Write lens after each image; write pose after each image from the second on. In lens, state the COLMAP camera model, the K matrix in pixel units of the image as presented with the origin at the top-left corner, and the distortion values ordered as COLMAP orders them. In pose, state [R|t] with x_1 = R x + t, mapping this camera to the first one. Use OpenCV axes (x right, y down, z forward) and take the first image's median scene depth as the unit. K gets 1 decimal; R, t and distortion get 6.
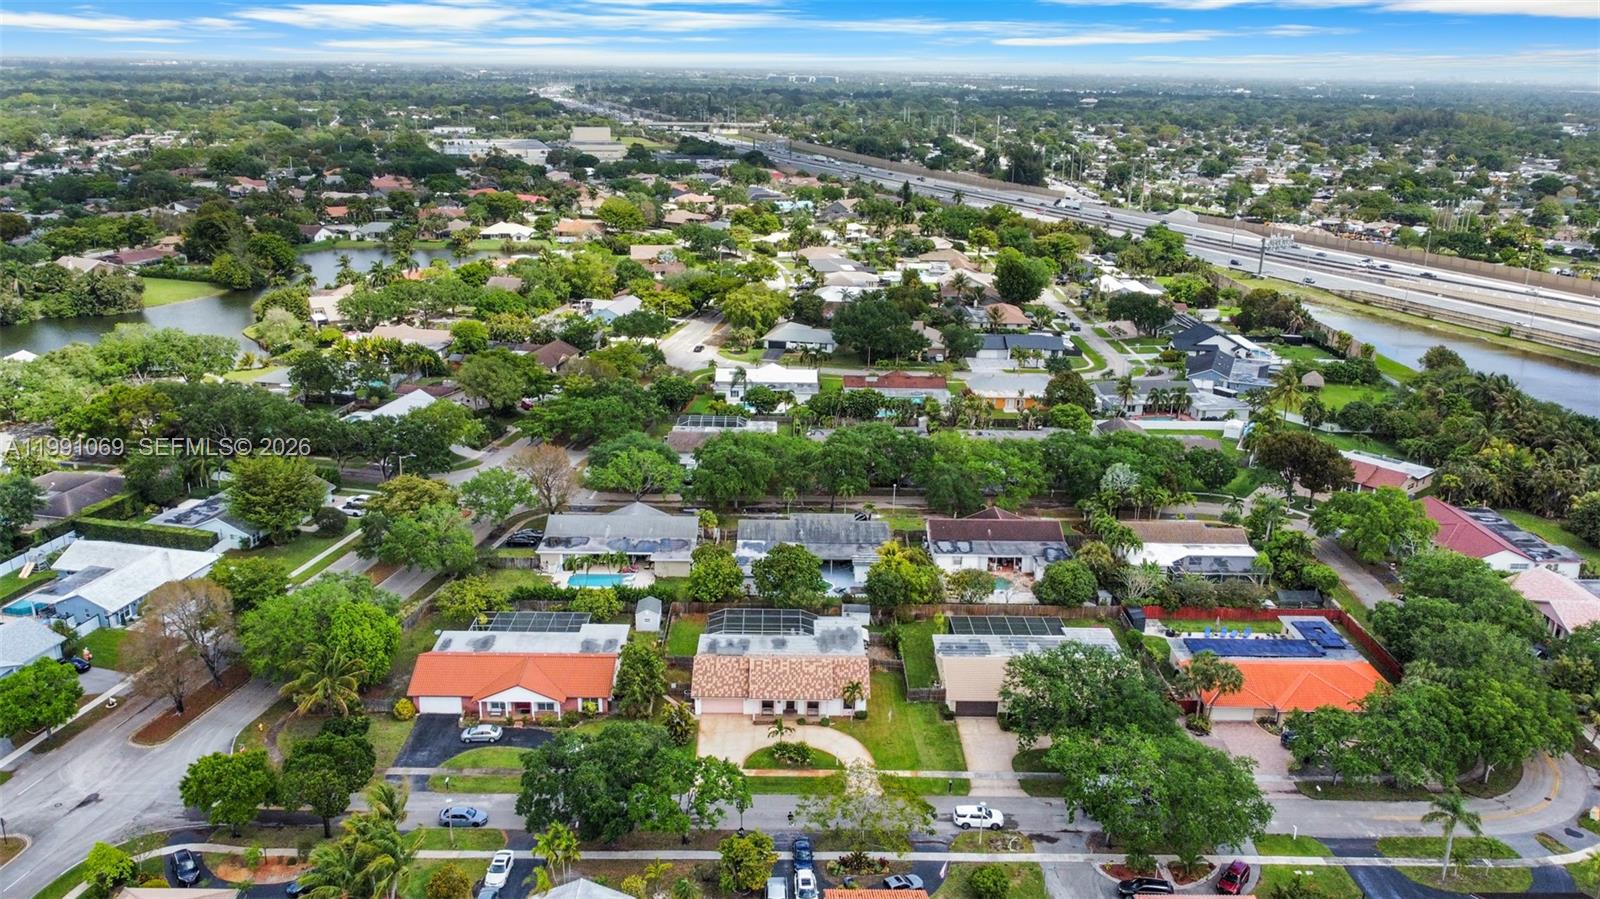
lens RADIAL K [[1212.0, 0, 800.0], [0, 1212.0, 449.5], [0, 0, 1]] dist [0.003235, 0.004415]
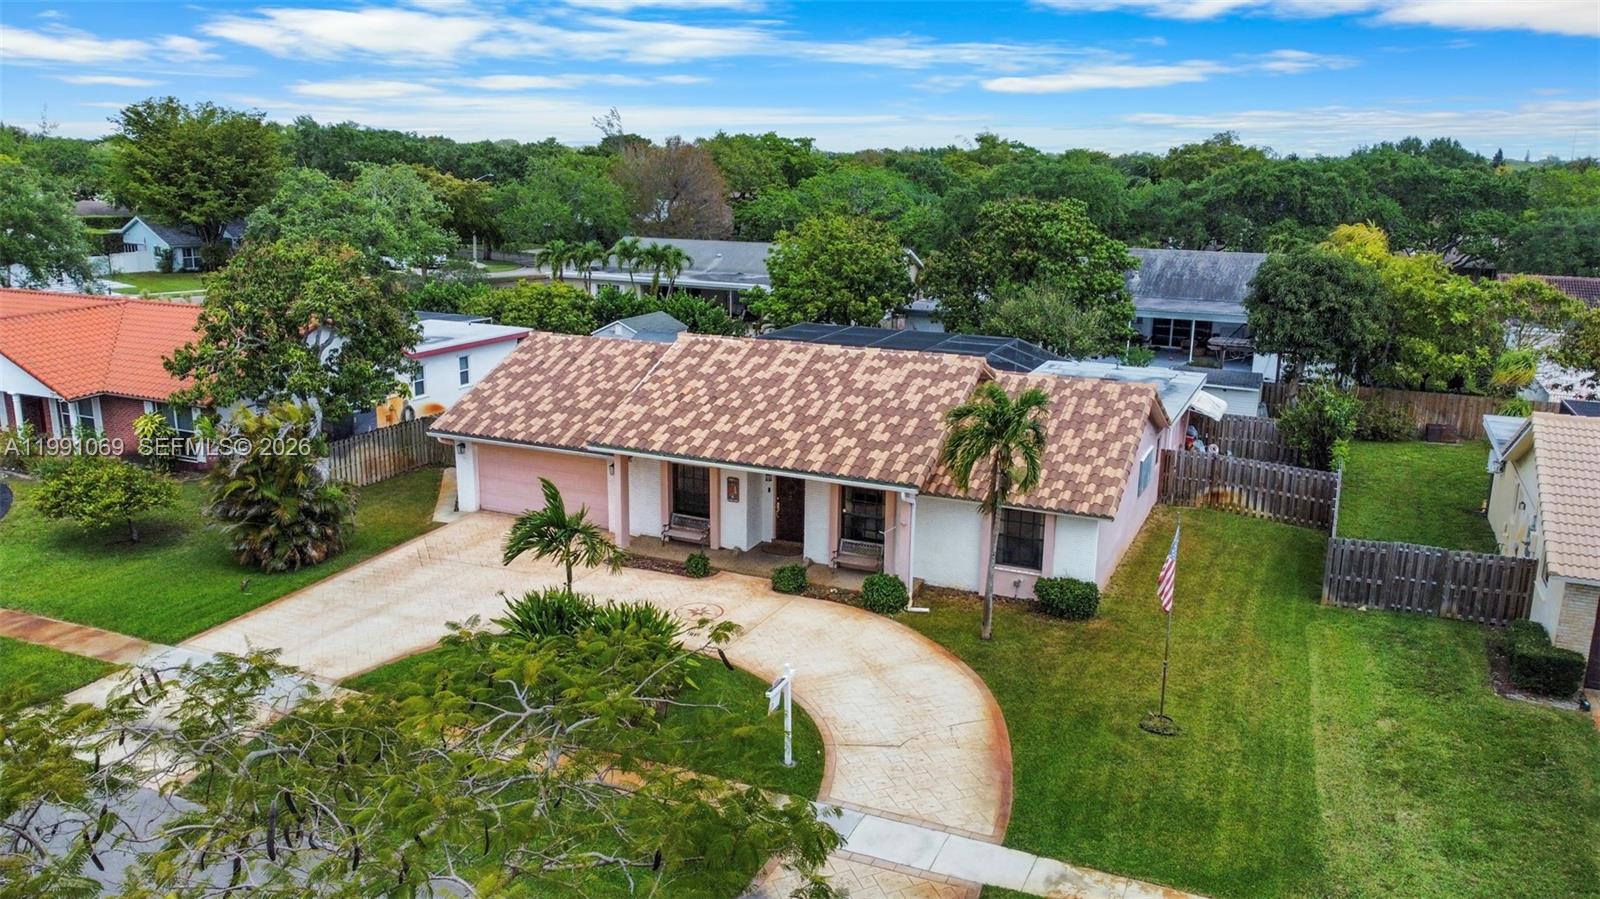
lens RADIAL K [[1212.0, 0, 800.0], [0, 1212.0, 449.5], [0, 0, 1]] dist [0.003235, 0.004415]
pose [[0.908193, 0.095933, -0.407409, 0.092347], [-0.127514, 0.990524, -0.051012, 0.210672], [0.398655, 0.098279, 0.911820, 0.787821]]
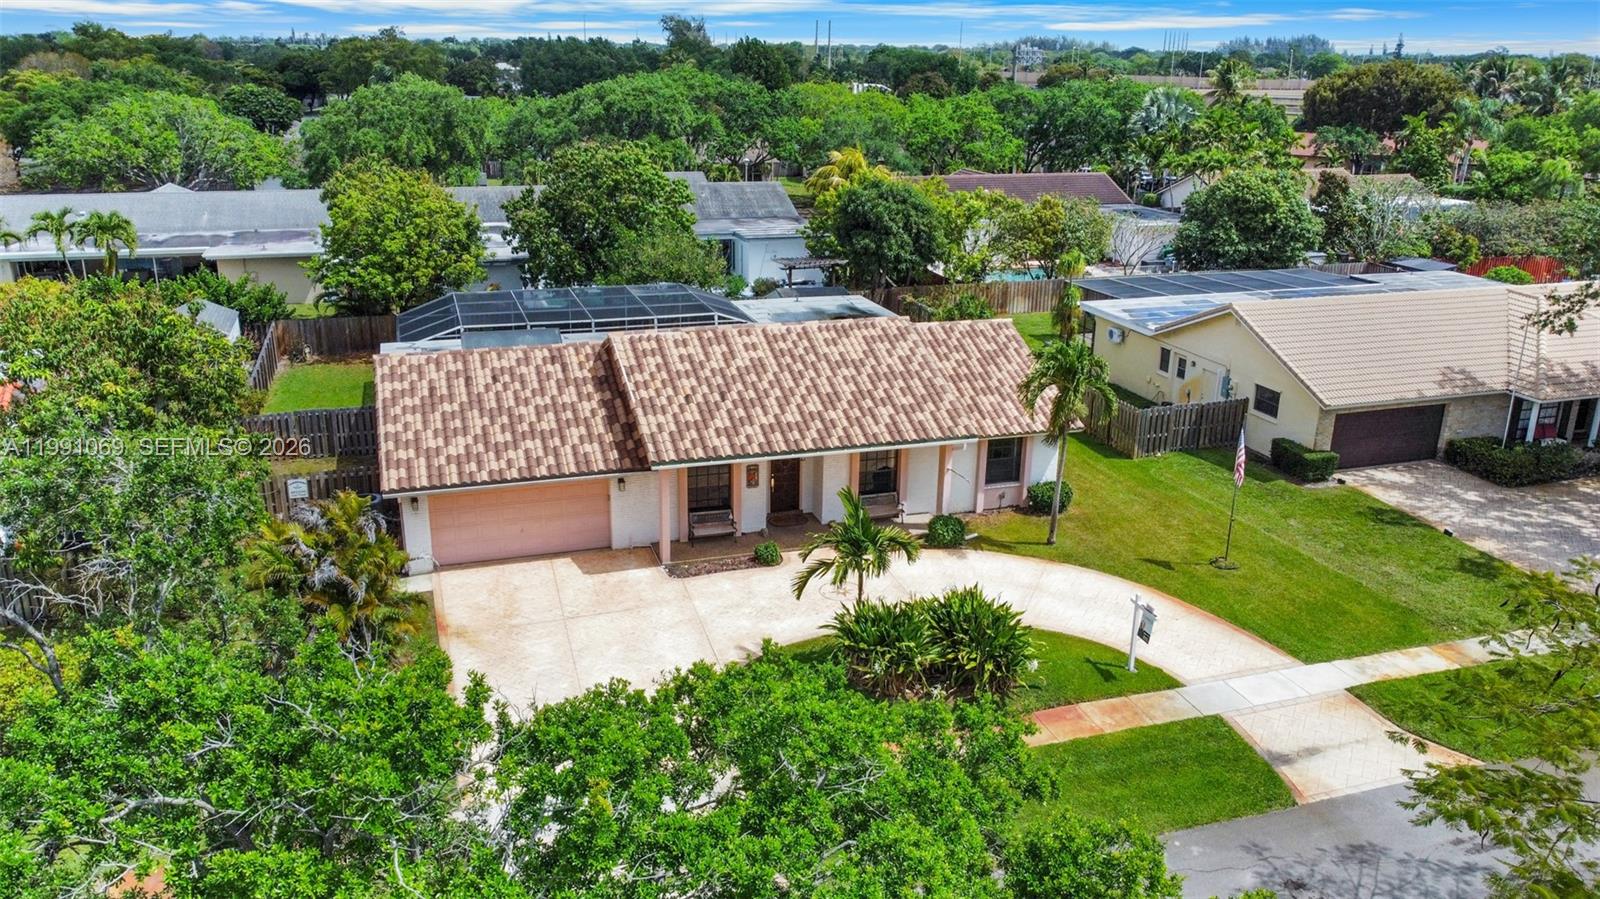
lens RADIAL K [[1212.0, 0, 800.0], [0, 1212.0, 449.5], [0, 0, 1]] dist [0.003235, 0.004415]
pose [[0.952455, -0.096343, 0.289045, -0.080134], [0.092138, 0.995348, 0.028150, 0.196238], [-0.290412, -0.000180, 0.956902, 0.759676]]
